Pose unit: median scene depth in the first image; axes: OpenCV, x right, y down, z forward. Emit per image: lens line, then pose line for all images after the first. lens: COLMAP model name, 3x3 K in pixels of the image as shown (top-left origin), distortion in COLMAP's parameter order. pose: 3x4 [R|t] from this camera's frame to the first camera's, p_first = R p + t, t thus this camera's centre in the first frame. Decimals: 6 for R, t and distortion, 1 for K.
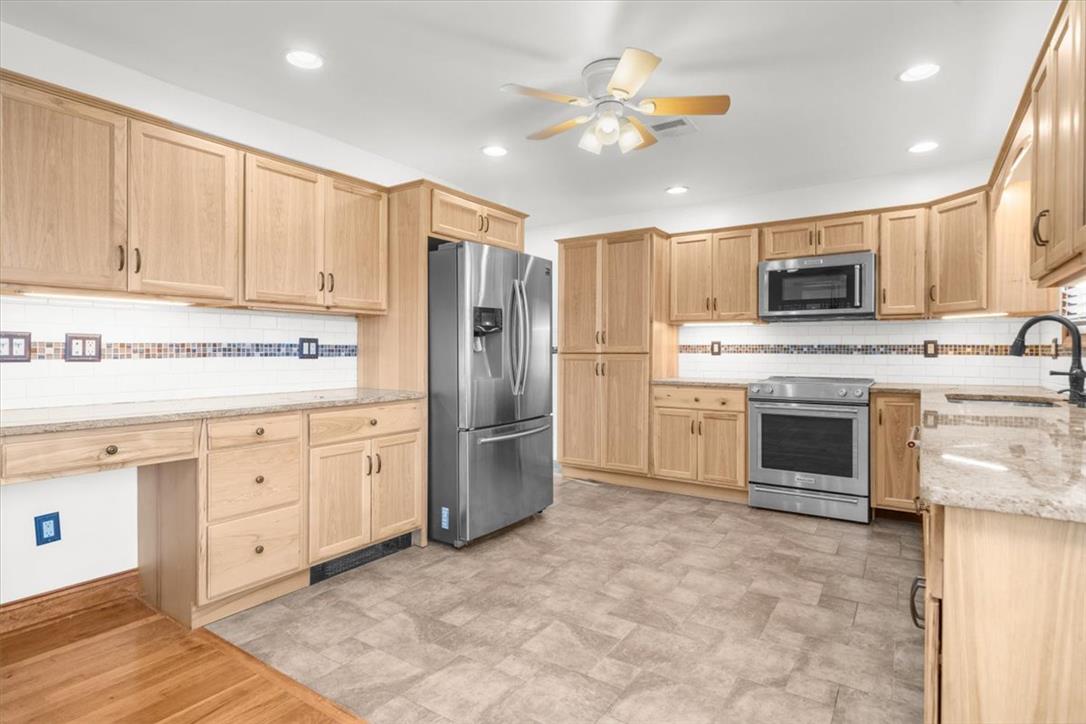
lens RADIAL K [[553.9, 0, 543.4], [0, 553.9, 353.9], [0, 0, 1]] dist [0.002916, -0.001701]
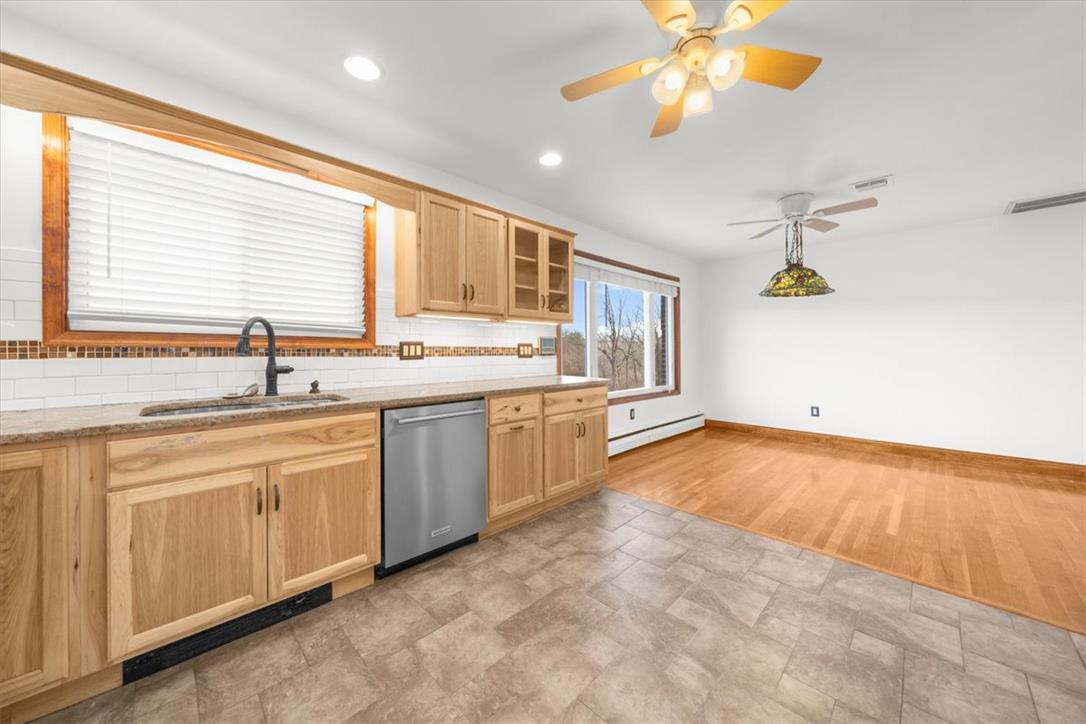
lens RADIAL K [[384.5, 0, 538.4], [0, 384.5, 349.8], [0, 0, 1]] dist [-0.007857, 0.000527]
pose [[-0.978017, 0.003216, 0.208502, 0.181419], [0.003515, 0.999993, 0.001065, -0.004923], [-0.208497, 0.001774, -0.978021, 1.265672]]
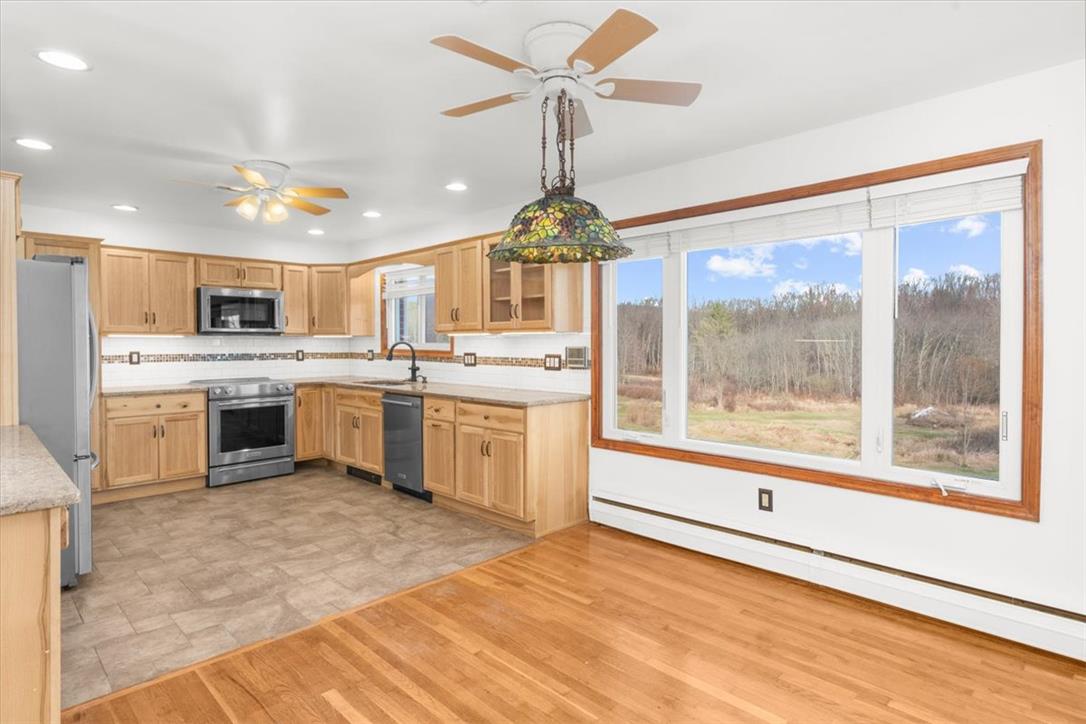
lens RADIAL K [[576.8, 0, 530.7], [0, 576.8, 349.2], [0, 0, 1]] dist [0.002077, -0.000768]
pose [[0.201656, -0.014797, 0.979345, -0.919099], [0.009322, 0.999870, 0.013188, -0.051366], [-0.979412, 0.006470, 0.201767, 0.052880]]
